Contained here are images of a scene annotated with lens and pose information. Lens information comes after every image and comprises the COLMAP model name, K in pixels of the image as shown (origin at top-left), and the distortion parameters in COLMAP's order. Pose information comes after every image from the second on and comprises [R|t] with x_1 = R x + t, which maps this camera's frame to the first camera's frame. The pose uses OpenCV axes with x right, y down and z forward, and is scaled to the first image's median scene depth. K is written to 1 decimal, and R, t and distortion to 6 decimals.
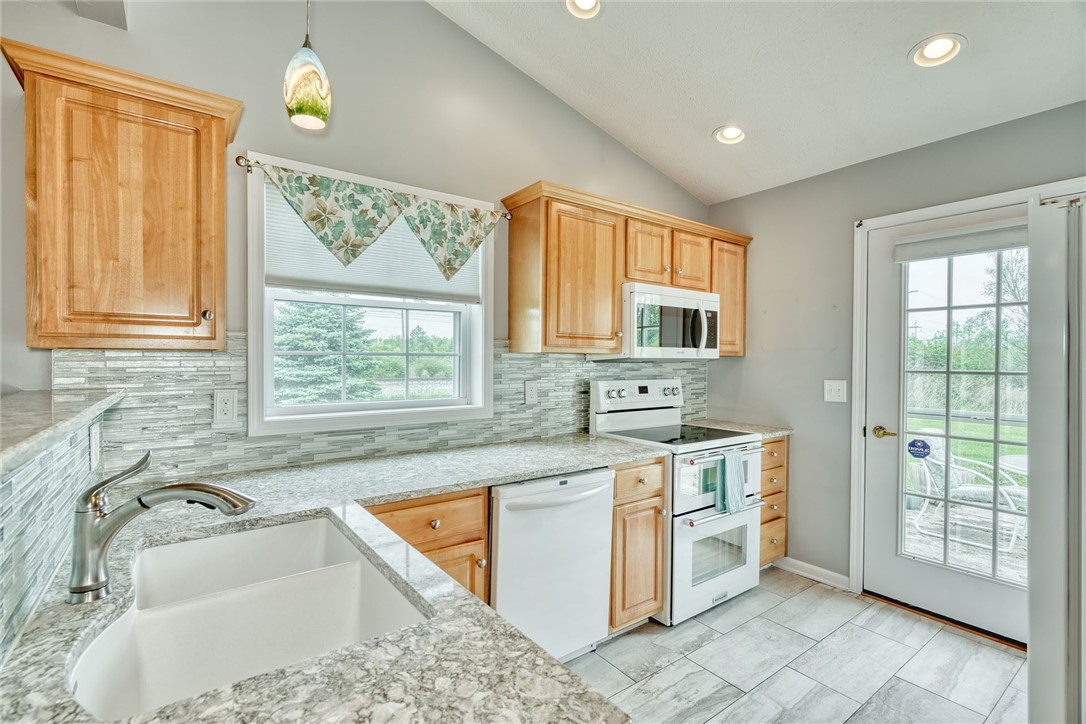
lens RADIAL K [[499.6, 0, 543.0], [0, 499.6, 362.0], [0, 0, 1]] dist [-0.013707, 0.010824]
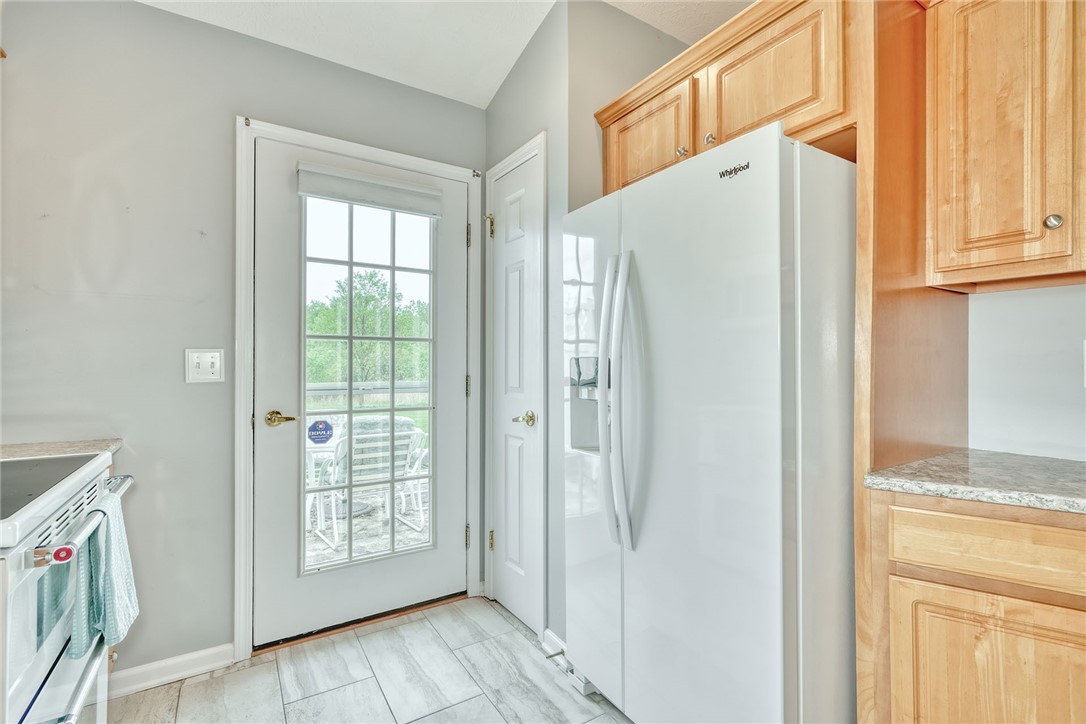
lens RADIAL K [[499.6, 0, 543.0], [0, 499.6, 362.0], [0, 0, 1]] dist [-0.013707, 0.010824]
pose [[0.069033, -0.000455, 0.997614, -0.026502], [0.002166, 0.999998, 0.000306, 0.060439], [-0.997612, 0.002139, 0.069034, 0.576801]]
